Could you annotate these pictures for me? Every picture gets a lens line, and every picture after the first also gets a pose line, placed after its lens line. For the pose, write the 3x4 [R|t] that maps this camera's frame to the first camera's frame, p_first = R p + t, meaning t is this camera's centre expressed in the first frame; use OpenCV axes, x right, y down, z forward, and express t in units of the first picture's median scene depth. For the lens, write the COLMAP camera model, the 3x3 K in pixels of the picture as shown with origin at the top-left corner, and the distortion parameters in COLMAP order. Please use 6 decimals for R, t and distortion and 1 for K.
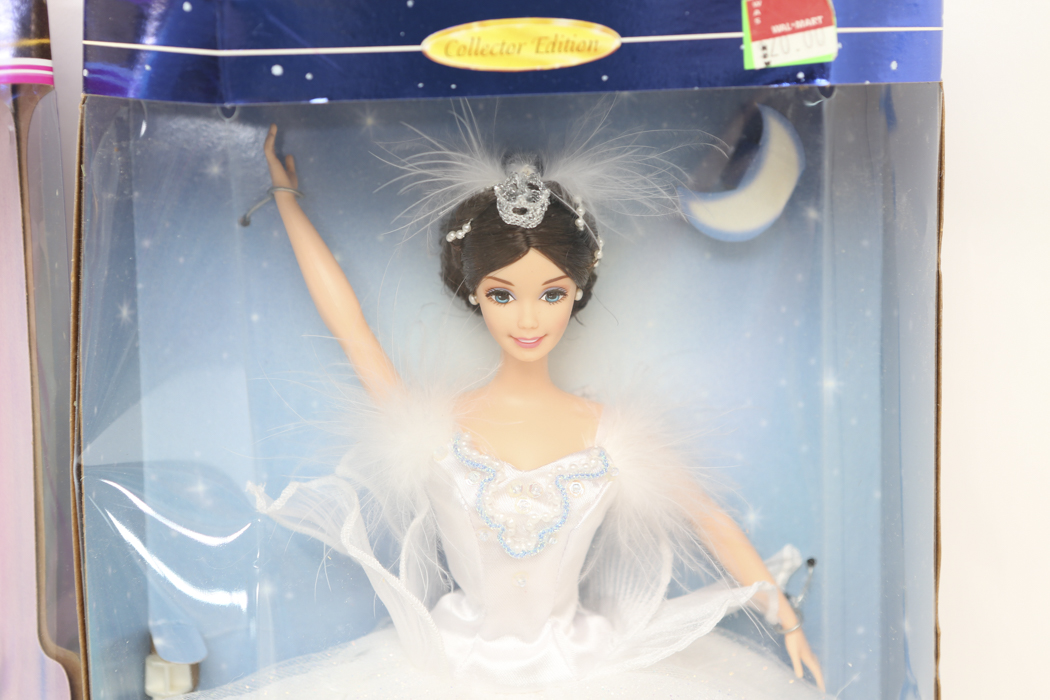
lens RADIAL K [[2045.2, 0, 512.2], [0, 2045.2, 349.0], [0, 0, 1]] dist [0.373861, 0.048006]
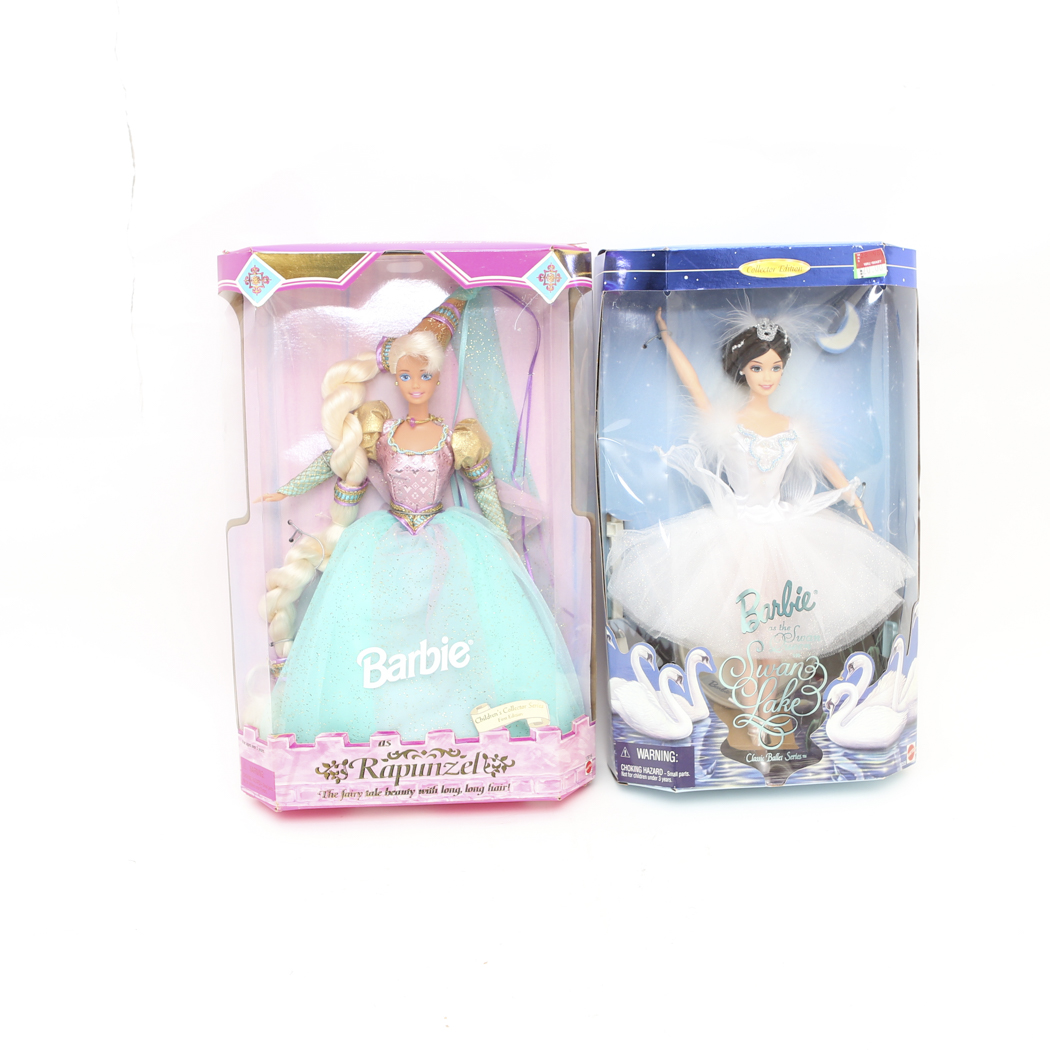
lens RADIAL K [[1474.3, 0, 525.0], [0, 1474.3, 525.0], [0, 0, 1]] dist [-0.034598, -0.054710]
pose [[0.995887, -0.014037, 0.089508, -0.461475], [0.020083, 0.997550, -0.067012, 0.286713], [-0.088348, 0.068534, 0.993729, -0.795017]]
